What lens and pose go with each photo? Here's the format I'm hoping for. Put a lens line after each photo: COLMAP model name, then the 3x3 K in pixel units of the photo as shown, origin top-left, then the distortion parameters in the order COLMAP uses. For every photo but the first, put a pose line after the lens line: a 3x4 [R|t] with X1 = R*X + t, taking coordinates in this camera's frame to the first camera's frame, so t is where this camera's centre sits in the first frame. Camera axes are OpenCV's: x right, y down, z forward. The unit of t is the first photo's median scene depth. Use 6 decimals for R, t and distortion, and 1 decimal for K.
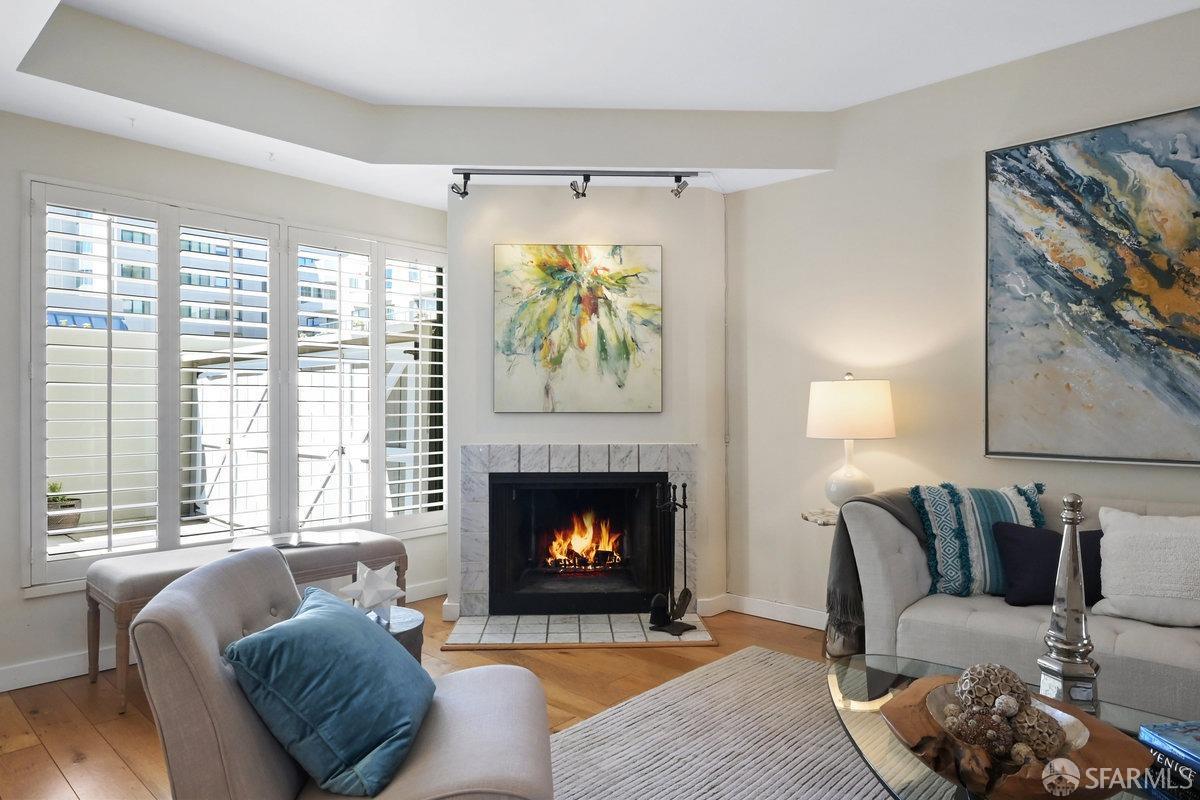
lens RADIAL K [[736.5, 0, 600.0], [0, 736.5, 400.0], [0, 0, 1]] dist [-0.002007, 0.000311]
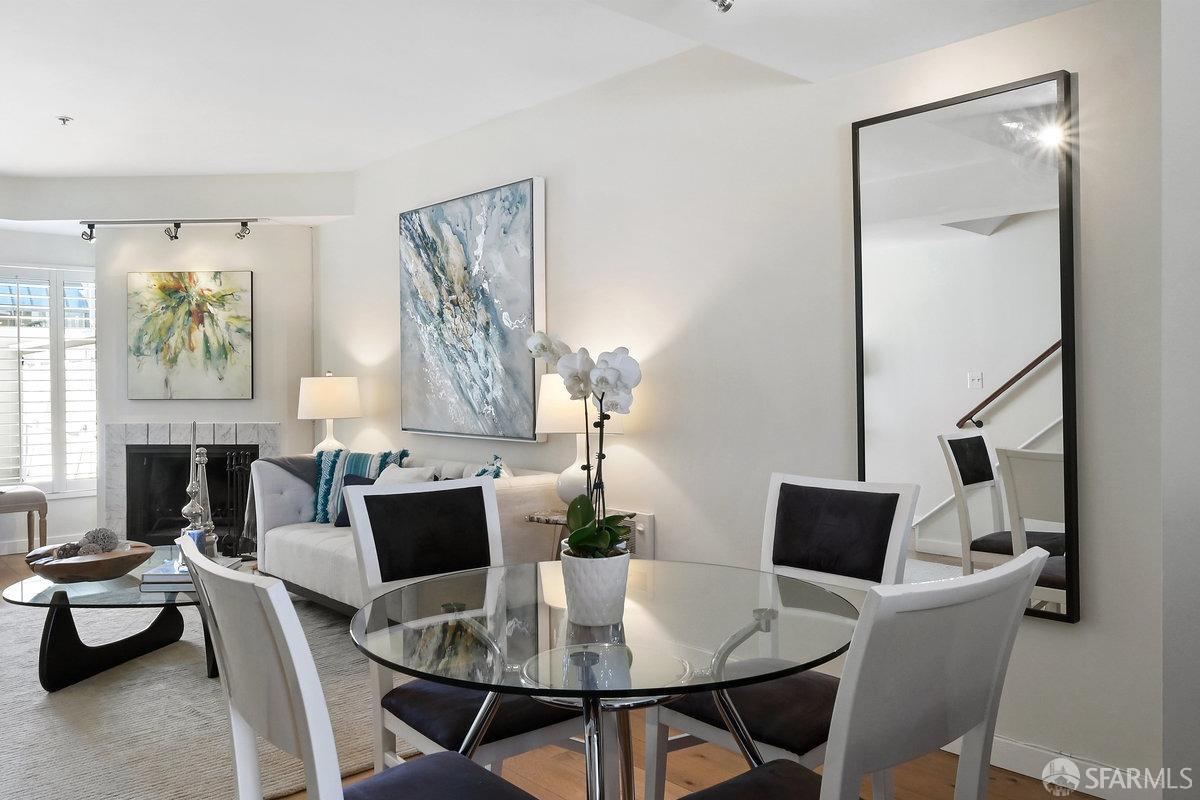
lens RADIAL K [[913.4, 0, 600.2], [0, 913.4, 385.0], [0, 0, 1]] dist [0.003357, -0.000653]
pose [[0.995668, -0.004803, -0.092857, 0.860553], [0.006135, 0.999882, 0.014073, -0.027416], [0.092779, -0.014581, 0.995580, -0.564137]]
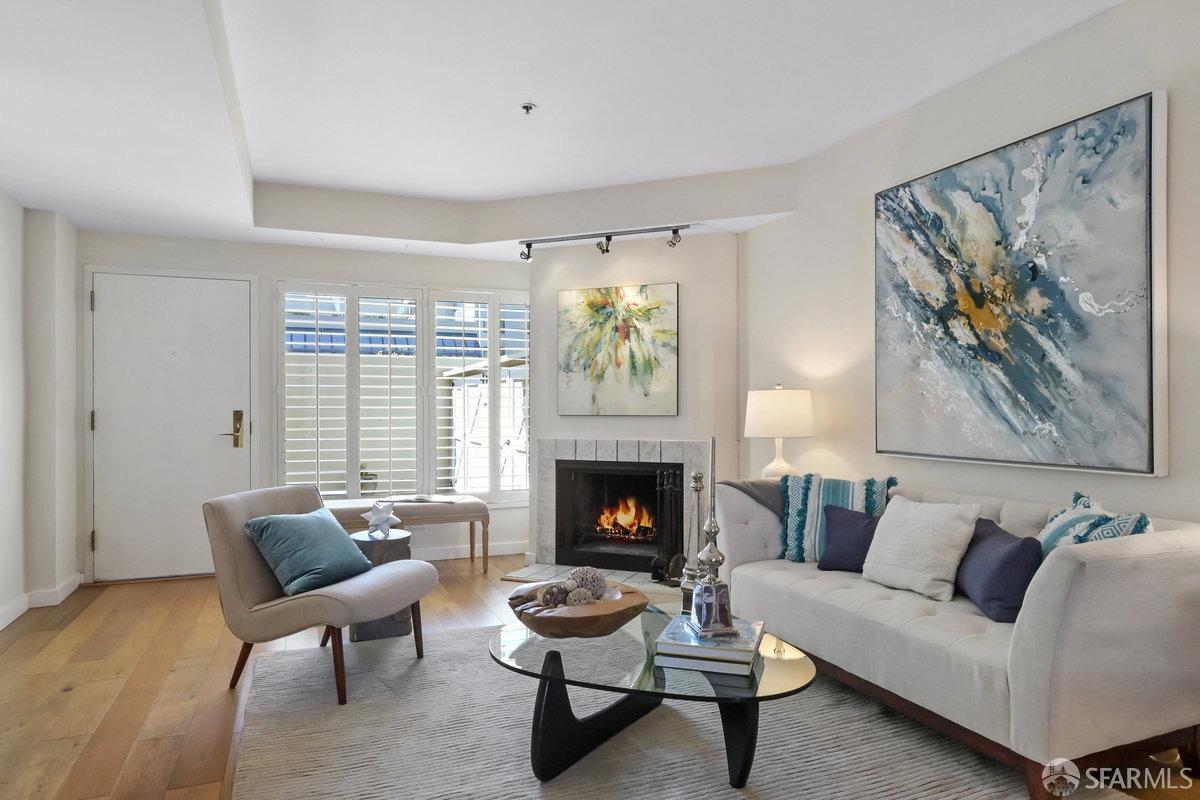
lens RADIAL K [[741.4, 0, 603.6], [0, 741.4, 407.0], [0, 0, 1]] dist [-0.002327, 0.001182]
pose [[0.908091, -0.001971, -0.418769, 0.505467], [0.004432, 0.999978, 0.004905, -0.004677], [0.418750, -0.006310, 0.908079, -0.204096]]
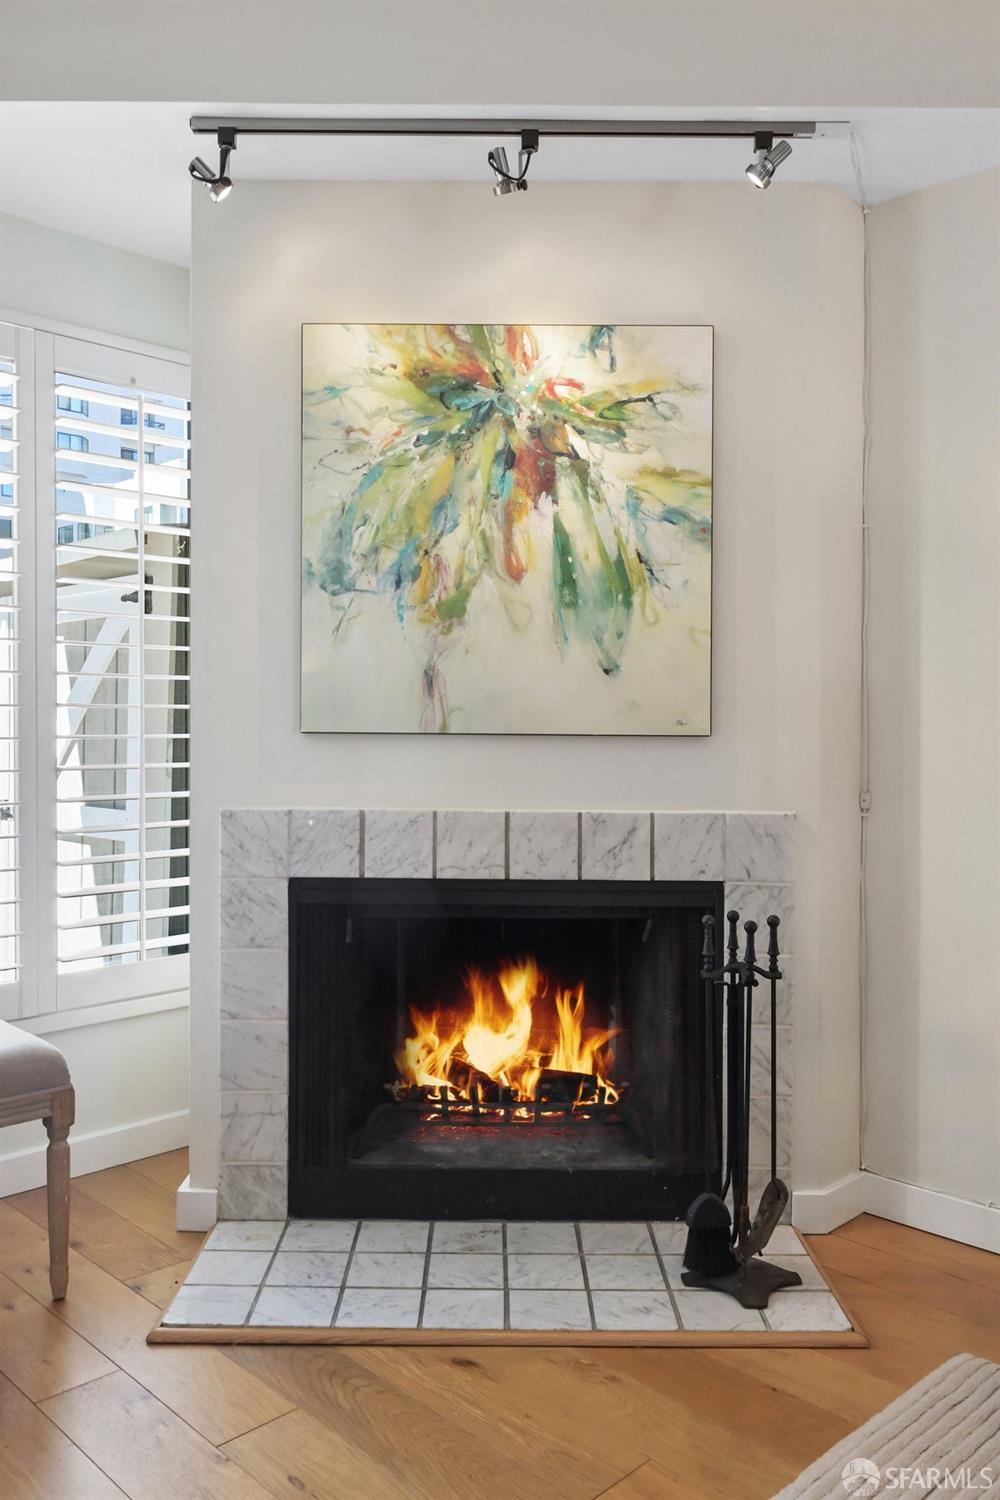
lens RADIAL K [[1199.3, 0, 500.0], [0, 1199.3, 750.0], [0, 0, 1]] dist [-0.012669, -0.001718]
pose [[0.999396, 0.006536, -0.034132, -0.009632], [-0.005662, 0.999655, 0.025635, 0.008514], [0.034288, -0.025426, 0.999089, 0.334180]]
